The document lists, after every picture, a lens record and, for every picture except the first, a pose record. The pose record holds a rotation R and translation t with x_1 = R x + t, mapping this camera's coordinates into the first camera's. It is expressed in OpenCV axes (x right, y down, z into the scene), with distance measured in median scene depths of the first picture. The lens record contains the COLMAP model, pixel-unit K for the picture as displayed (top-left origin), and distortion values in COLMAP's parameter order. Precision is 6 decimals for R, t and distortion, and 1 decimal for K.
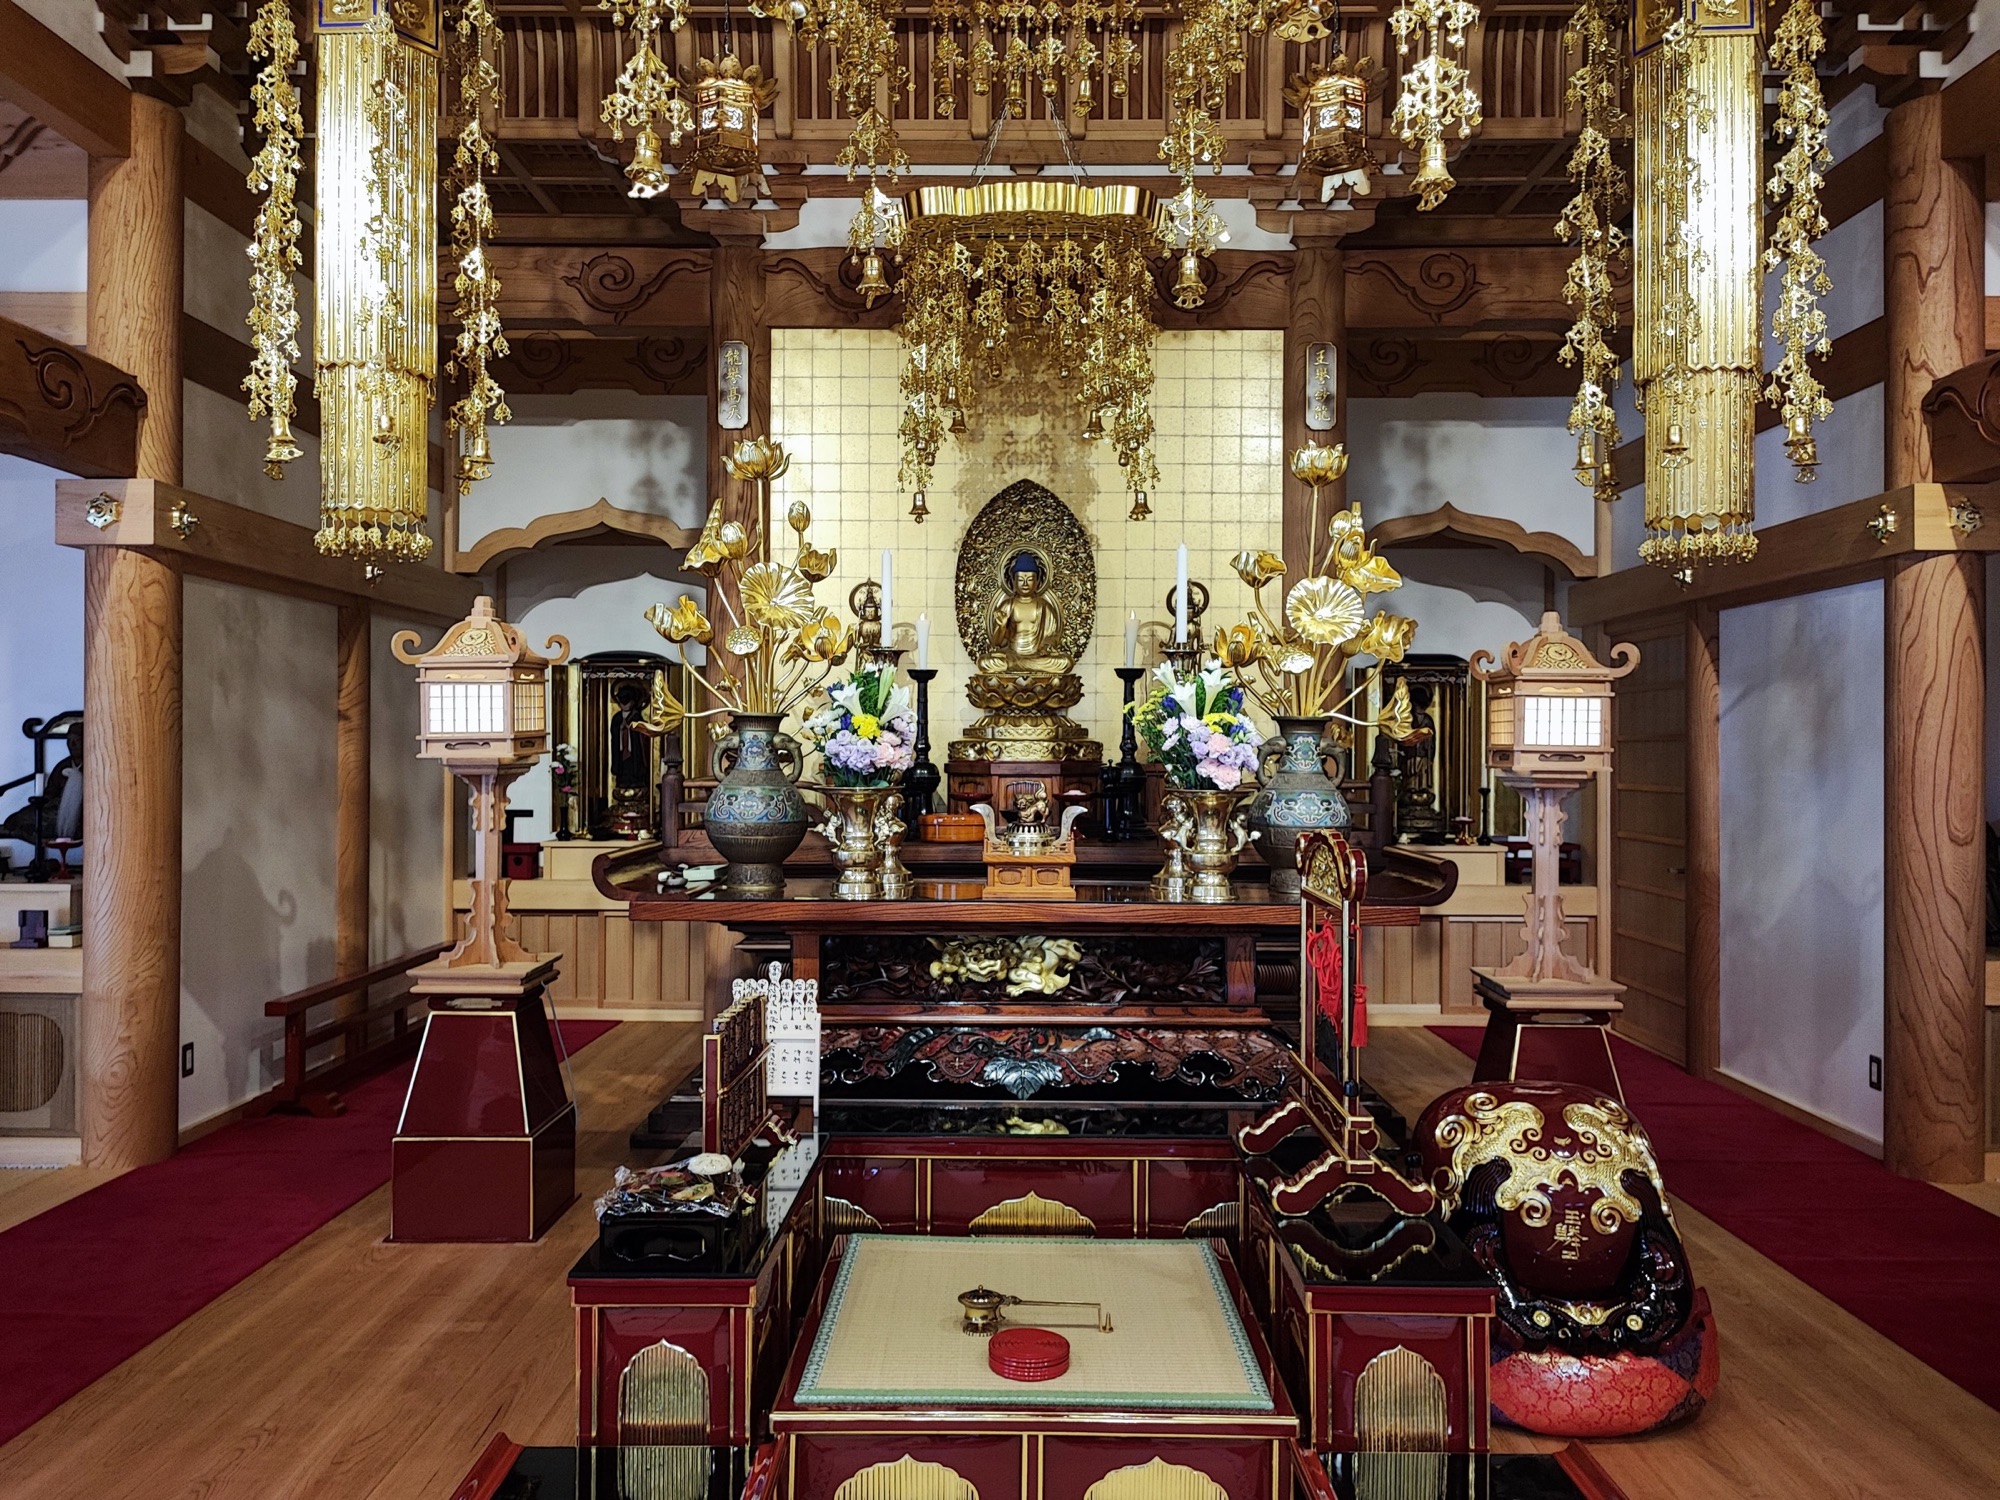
lens RADIAL K [[1439.0, 0, 1002.0], [0, 1439.0, 749.3], [0, 0, 1]] dist [0.033318, -0.036335]
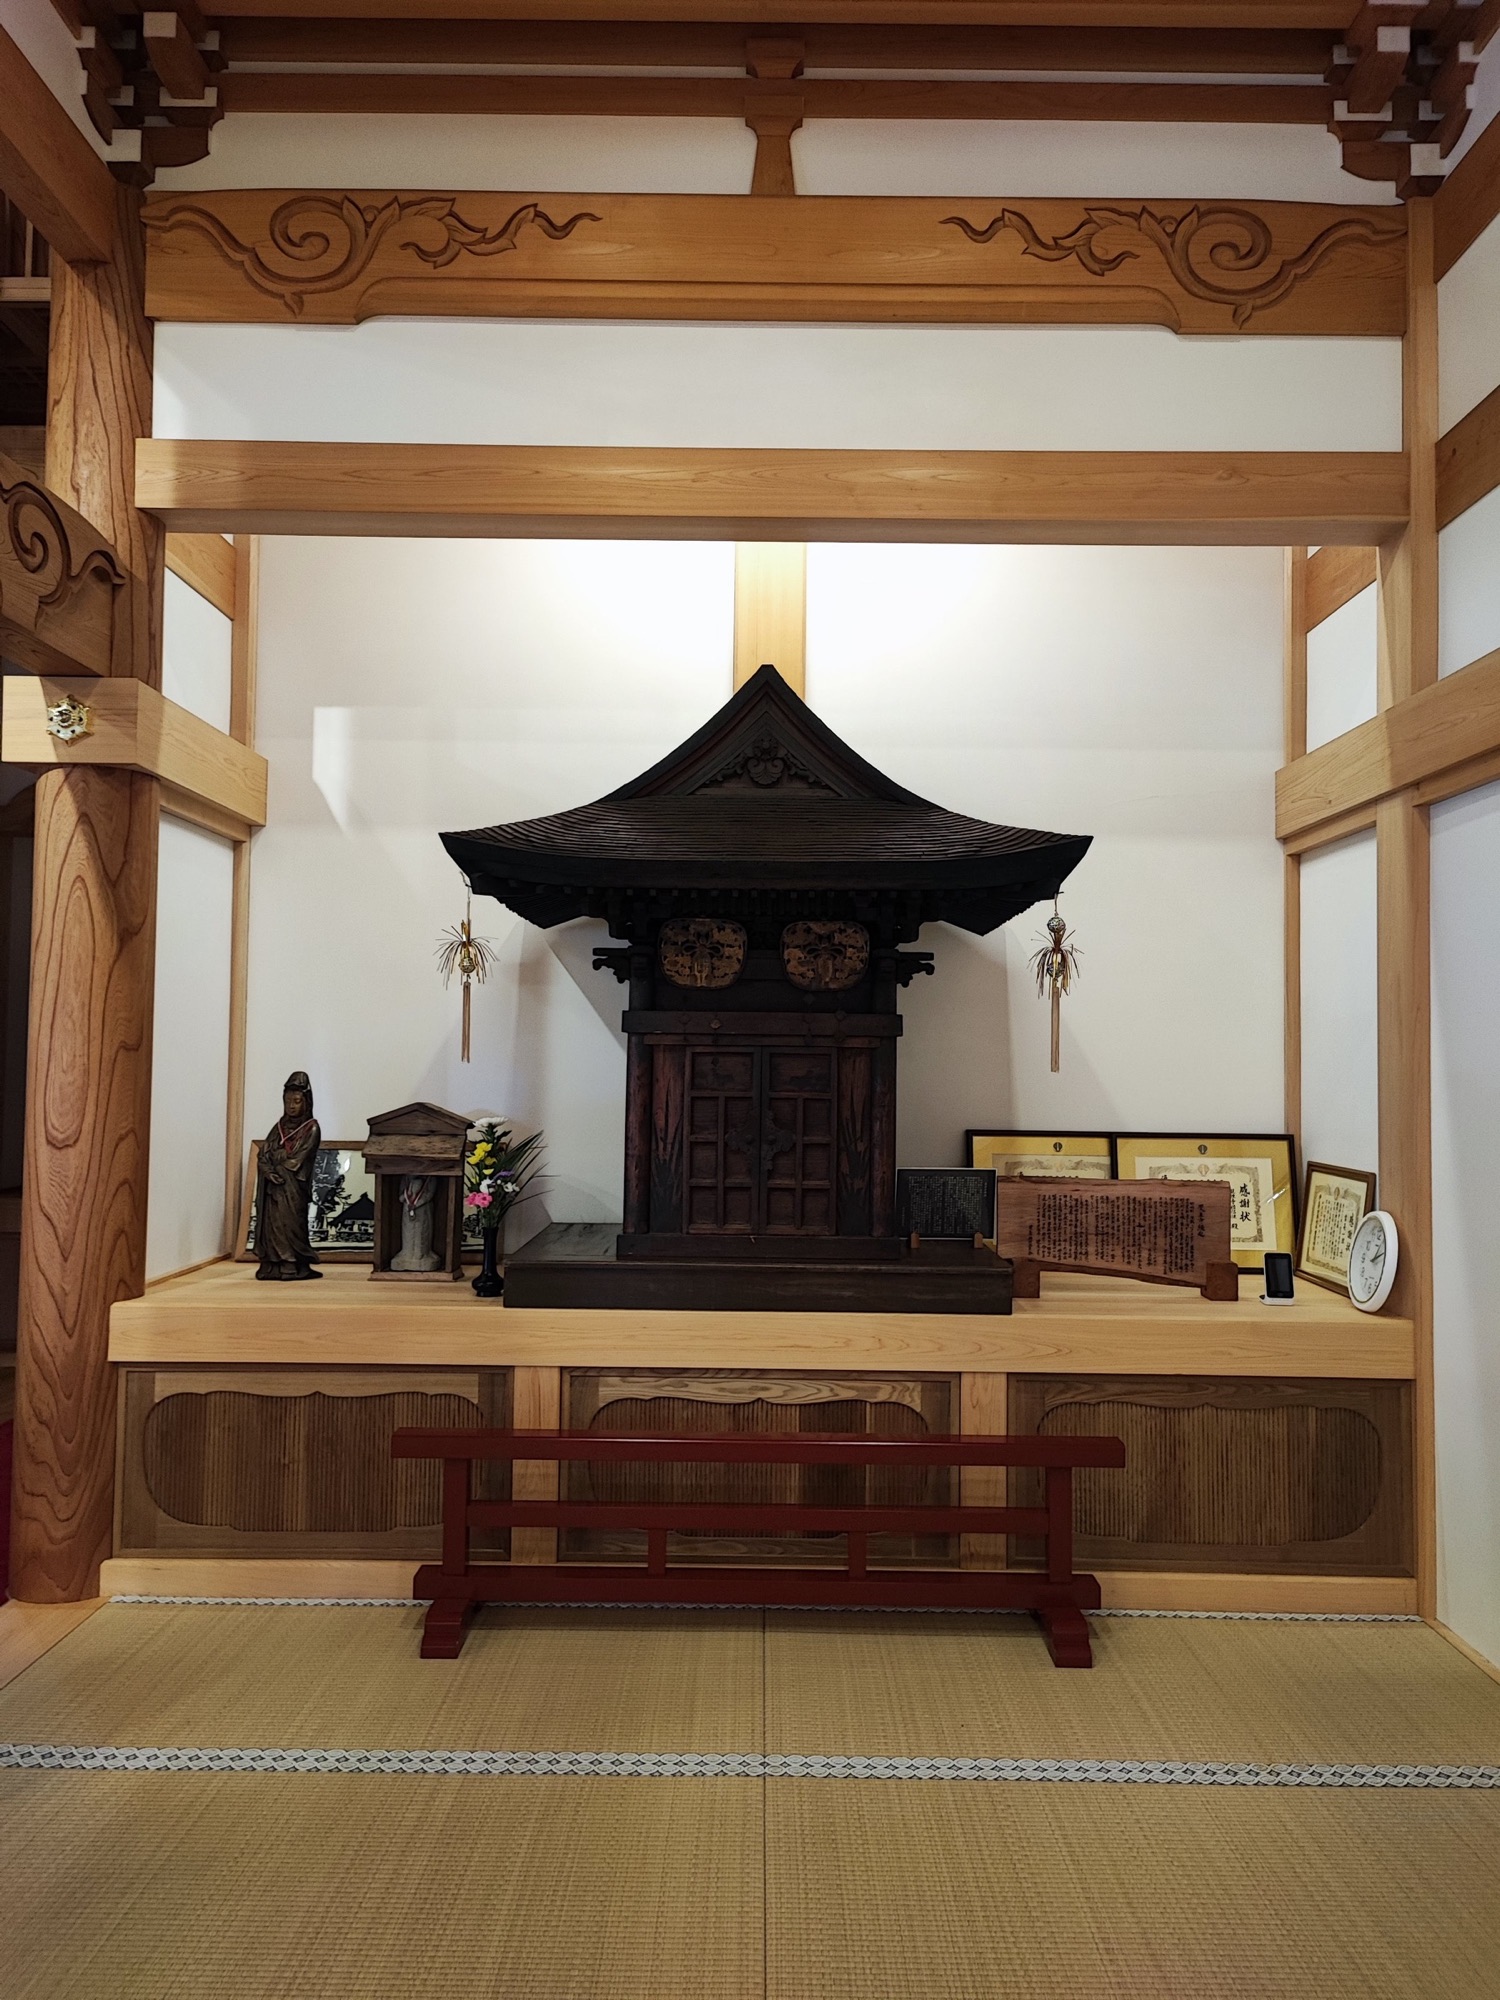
lens RADIAL K [[1439.0, 0, 752.1], [0, 1439.0, 1003.6], [0, 0, 1]] dist [0.033318, -0.036335]
pose [[0.999931, 0.009932, 0.006202, 0.983597], [-0.009727, 0.999430, -0.032314, 0.010362], [-0.006519, 0.032251, 0.999459, 0.228246]]
